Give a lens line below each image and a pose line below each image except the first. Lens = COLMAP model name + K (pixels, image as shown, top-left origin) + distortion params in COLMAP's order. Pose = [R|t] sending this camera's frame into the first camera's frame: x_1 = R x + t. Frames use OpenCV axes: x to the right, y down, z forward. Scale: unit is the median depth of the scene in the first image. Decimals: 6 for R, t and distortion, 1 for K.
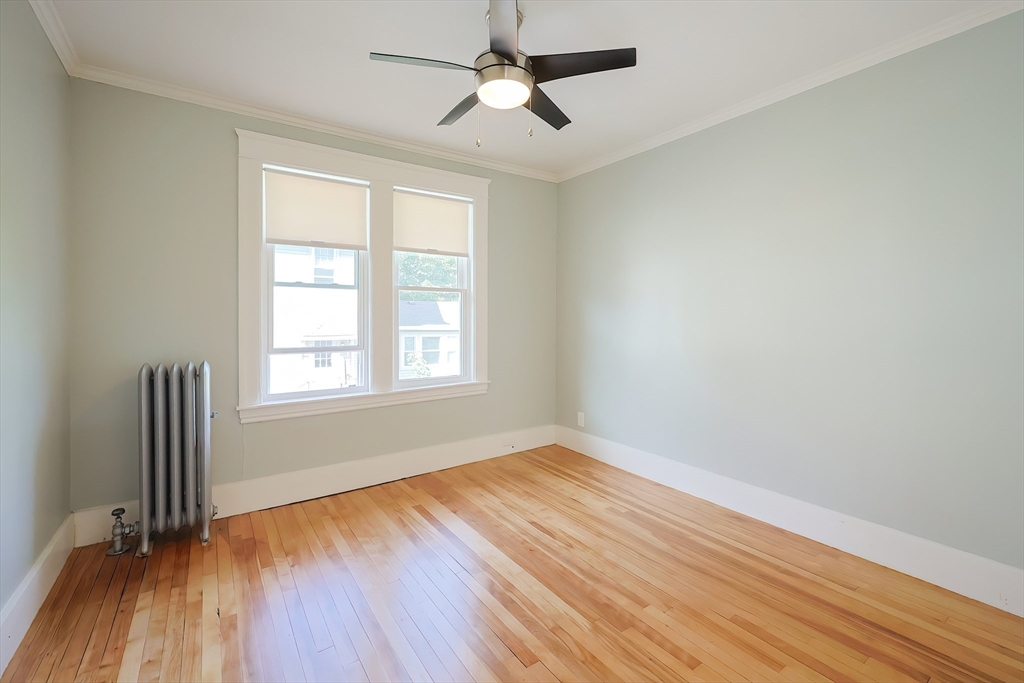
lens RADIAL K [[438.2, 0, 510.4], [0, 438.2, 326.2], [0, 0, 1]] dist [-0.000213, -0.000020]
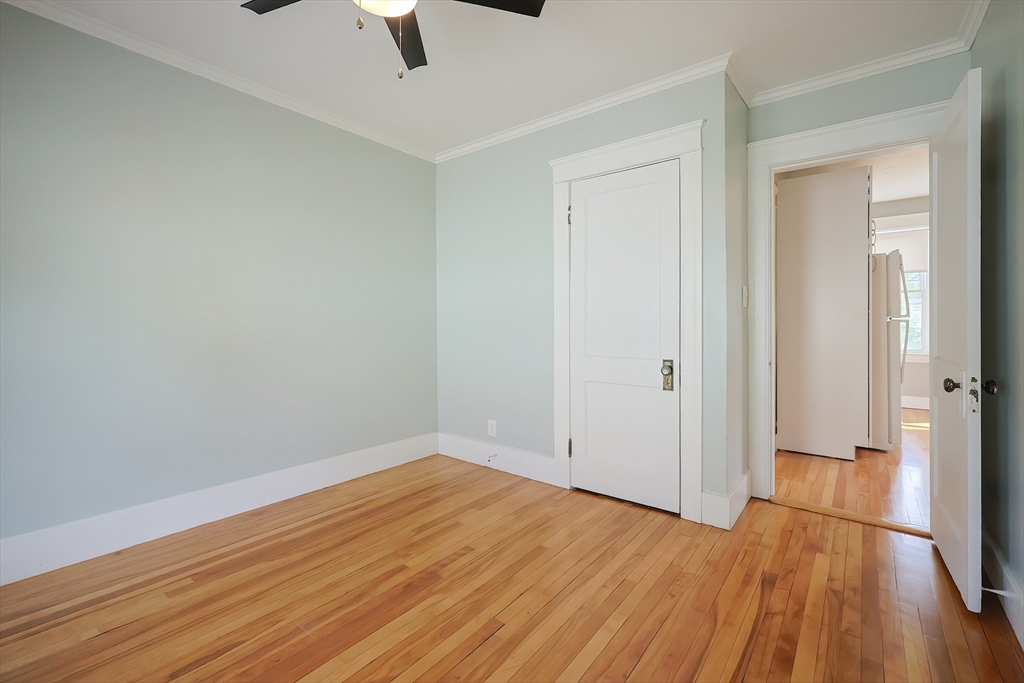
lens RADIAL K [[438.2, 0, 510.4], [0, 438.2, 326.2], [0, 0, 1]] dist [-0.000213, -0.000020]
pose [[-0.290738, -0.006670, 0.956779, -0.701988], [0.014657, 0.999827, 0.011424, 0.025003], [-0.956690, 0.017345, -0.290590, 0.912187]]
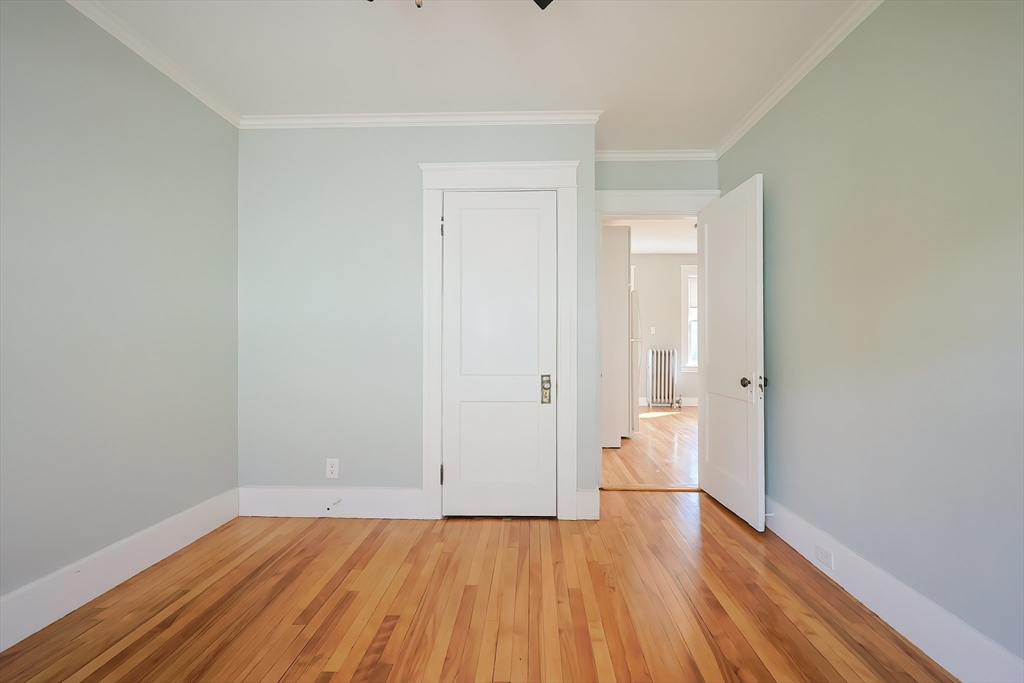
lens RADIAL K [[433.6, 0, 512.0], [0, 433.6, 341.5], [0, 0, 1]] dist [0.000897, 0.000038]
pose [[-0.799311, 0.005419, 0.600894, -0.371896], [0.008691, 0.999959, 0.002543, 0.034522], [-0.600855, 0.007255, -0.799325, 1.229296]]
